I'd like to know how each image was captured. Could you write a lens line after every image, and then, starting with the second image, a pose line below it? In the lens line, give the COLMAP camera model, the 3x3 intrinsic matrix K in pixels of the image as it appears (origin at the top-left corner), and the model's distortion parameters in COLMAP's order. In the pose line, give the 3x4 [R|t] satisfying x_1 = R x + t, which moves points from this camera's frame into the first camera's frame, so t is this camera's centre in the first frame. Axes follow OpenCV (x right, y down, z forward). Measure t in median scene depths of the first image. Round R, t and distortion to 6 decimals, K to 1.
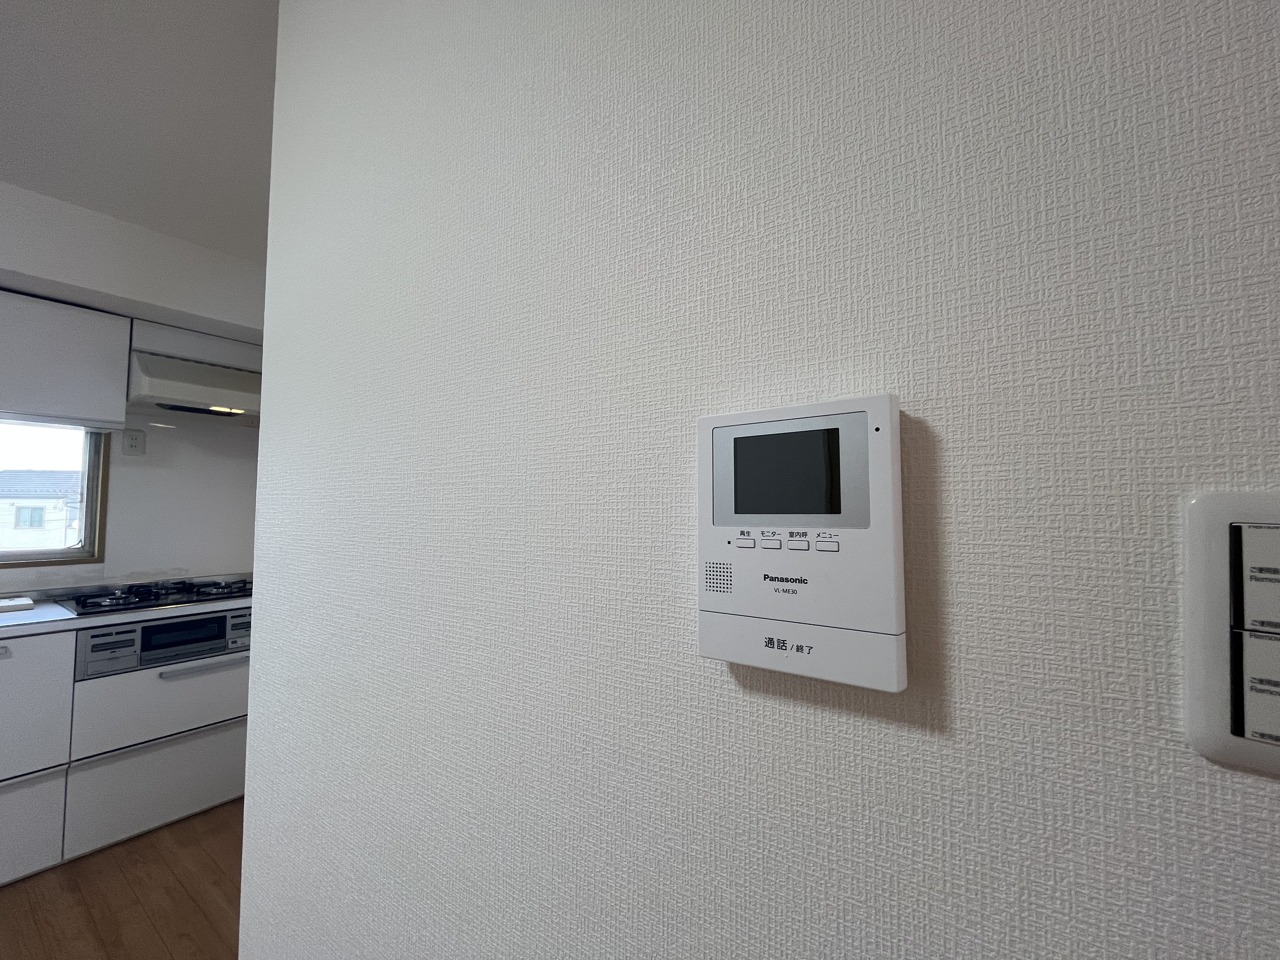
lens RADIAL K [[524.4, 0, 636.3], [0, 524.4, 480.4], [0, 0, 1]] dist [-0.003206, 0.000134]
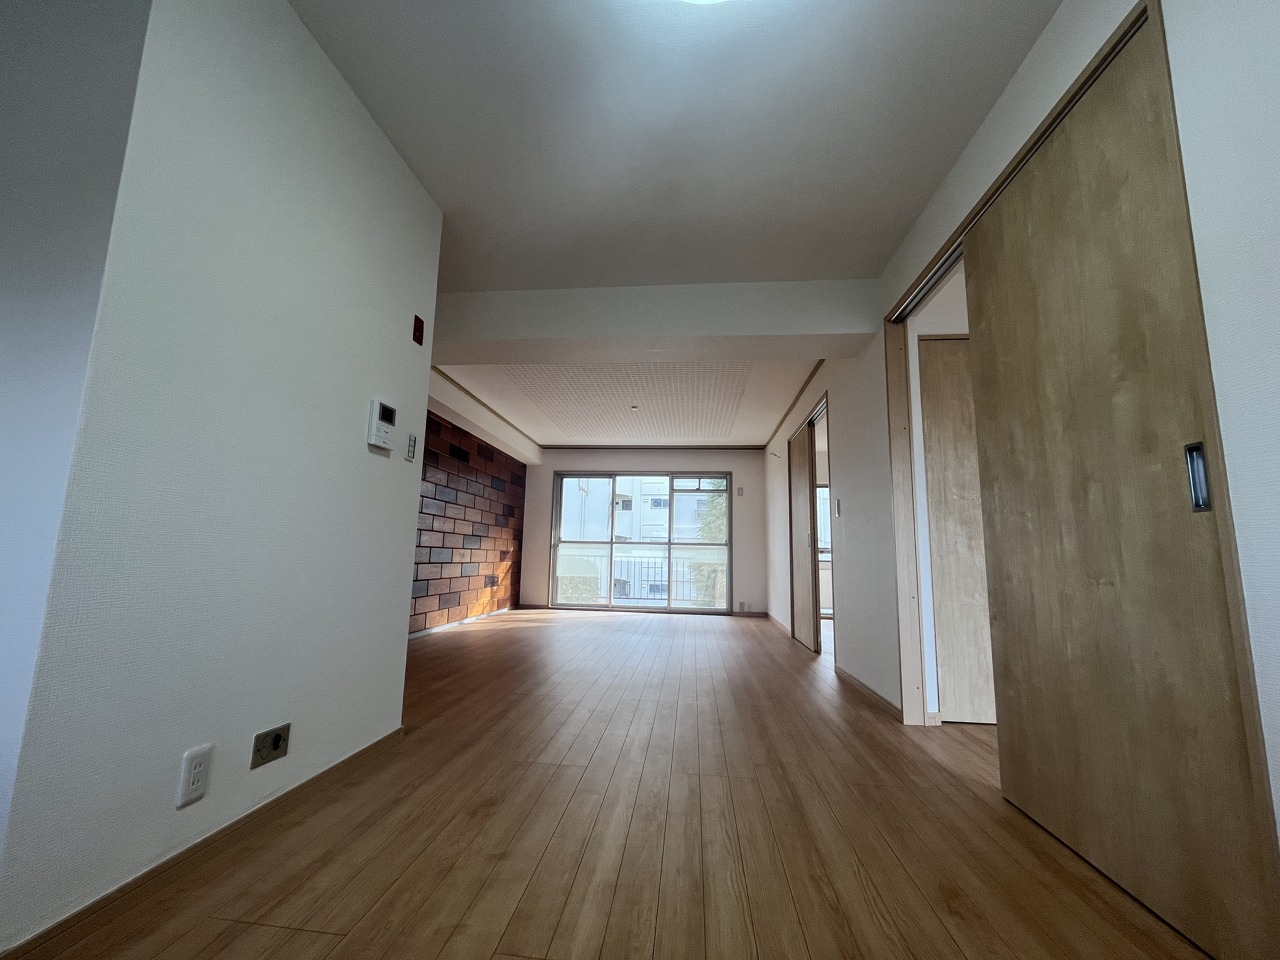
lens RADIAL K [[524.4, 0, 636.3], [0, 524.4, 480.4], [0, 0, 1]] dist [-0.003206, 0.000134]
pose [[-0.493015, 0.112759, 0.862683, -1.079826], [-0.069388, 0.983311, -0.168180, 0.266789], [-0.867249, -0.142775, -0.476963, 0.223583]]
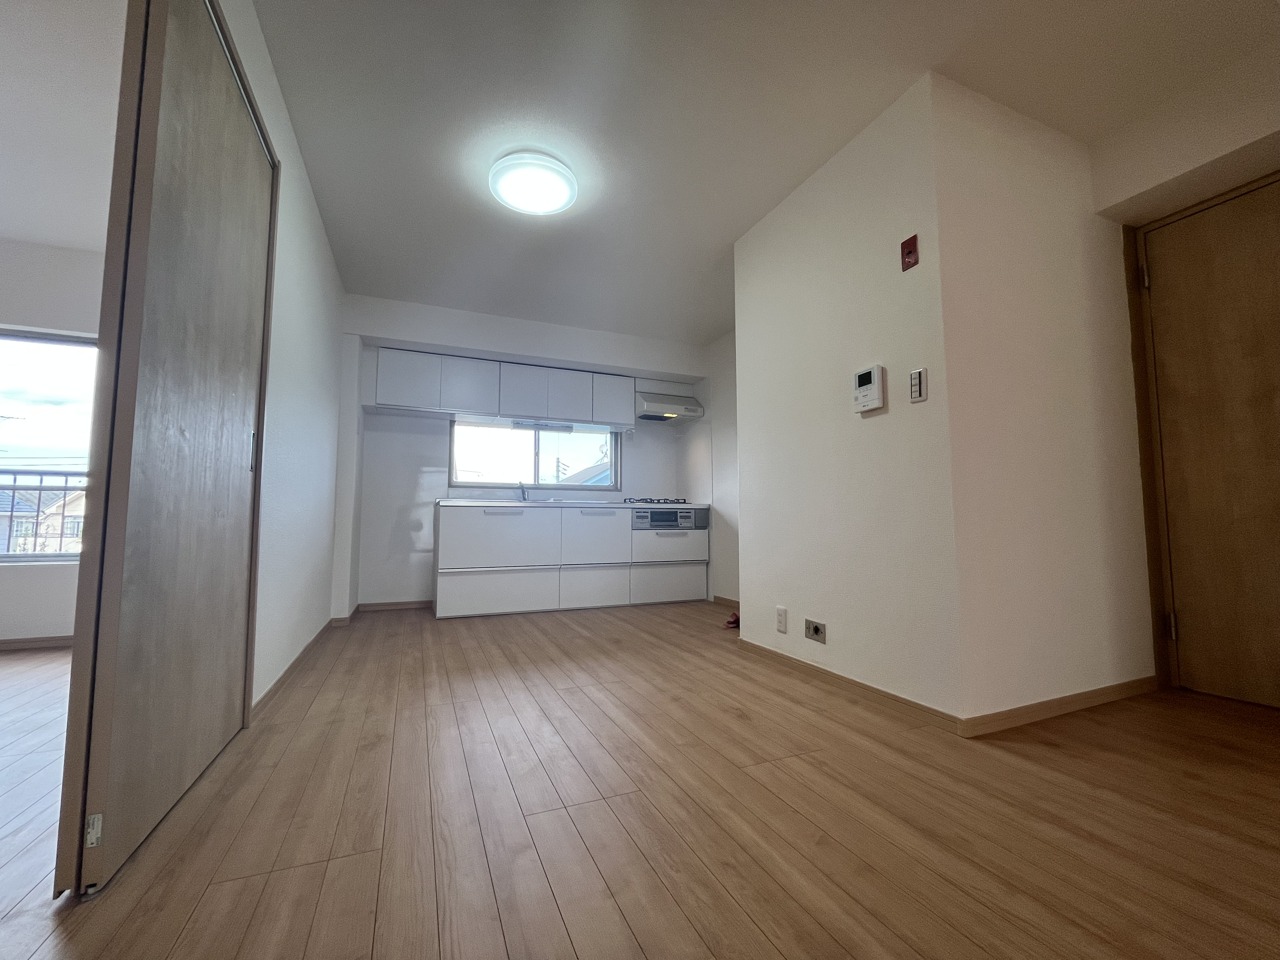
lens RADIAL K [[524.4, 0, 636.3], [0, 524.4, 480.4], [0, 0, 1]] dist [-0.003206, 0.000134]
pose [[0.852570, -0.044252, -0.520736, 0.204902], [0.030260, 0.998917, -0.035345, 0.235762], [0.521736, 0.014377, 0.852986, -1.021190]]
